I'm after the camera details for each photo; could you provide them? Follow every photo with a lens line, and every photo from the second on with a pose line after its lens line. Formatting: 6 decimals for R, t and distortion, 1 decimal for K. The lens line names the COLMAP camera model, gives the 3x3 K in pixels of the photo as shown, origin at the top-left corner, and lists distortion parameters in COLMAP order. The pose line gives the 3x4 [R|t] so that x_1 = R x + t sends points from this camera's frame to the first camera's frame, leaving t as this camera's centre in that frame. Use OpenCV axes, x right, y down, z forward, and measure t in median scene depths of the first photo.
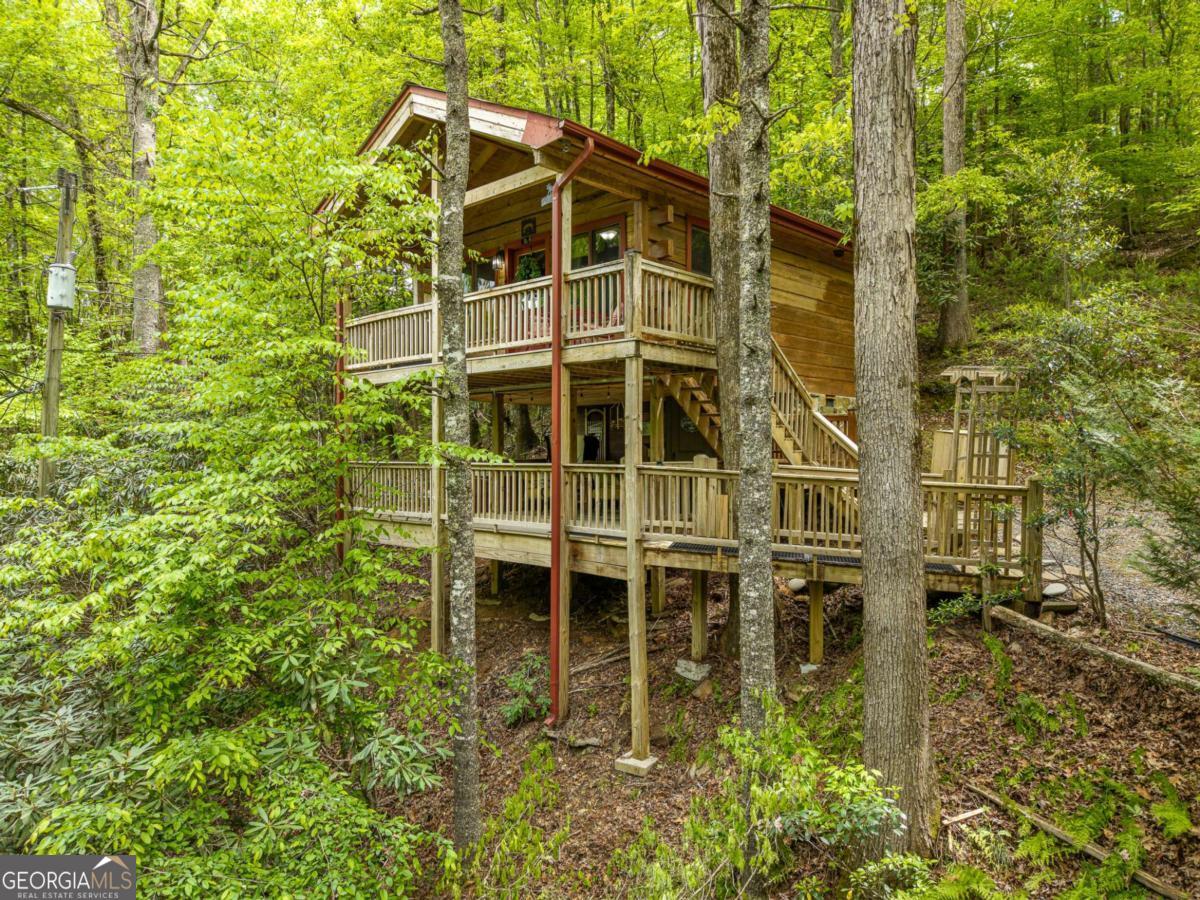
lens RADIAL K [[782.3, 0, 600.0], [0, 782.3, 450.0], [0, 0, 1]] dist [0.067753, -0.039176]
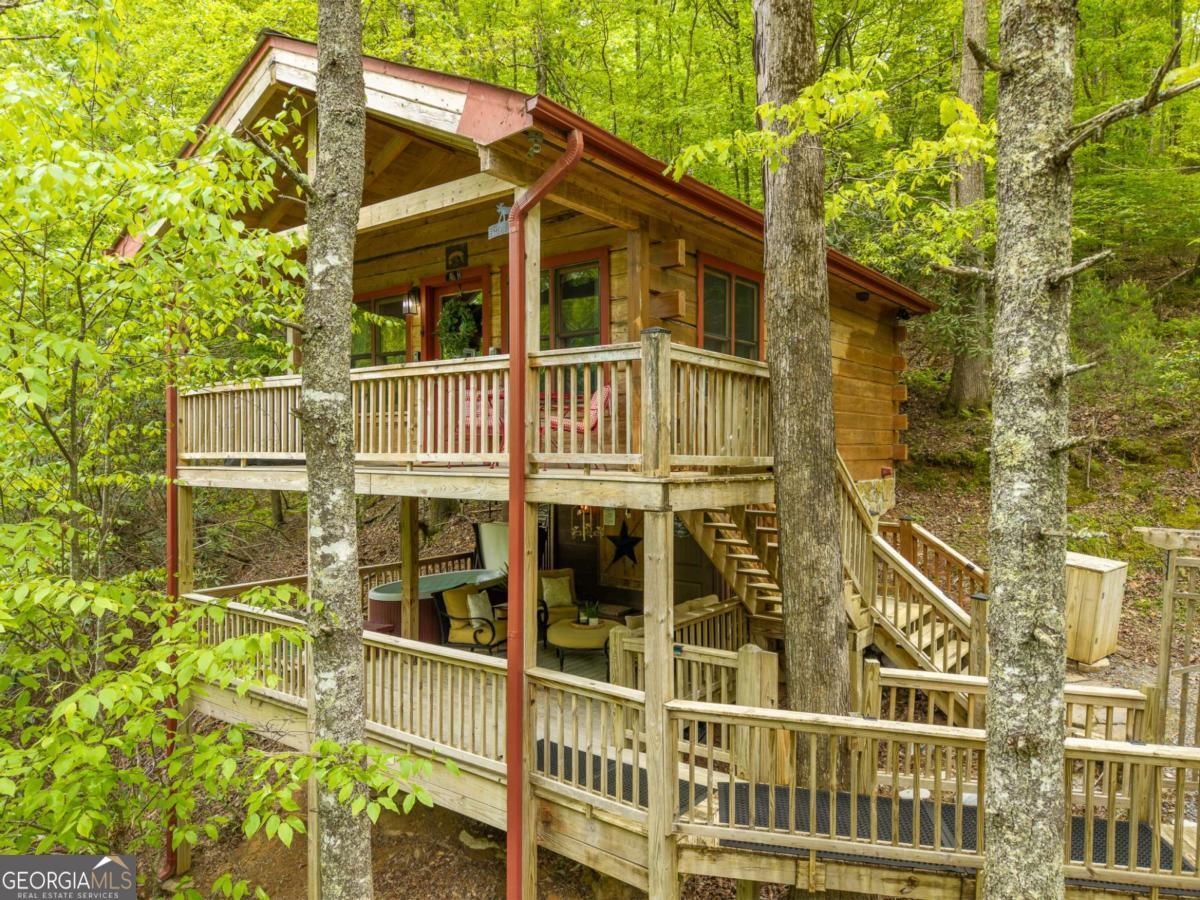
lens RADIAL K [[782.3, 0, 600.0], [0, 782.3, 450.0], [0, 0, 1]] dist [0.067753, -0.039176]
pose [[0.993053, -0.002468, 0.117641, -0.062896], [0.002054, 0.999991, 0.003641, -0.153363], [-0.117649, -0.003374, 0.993049, 0.396441]]
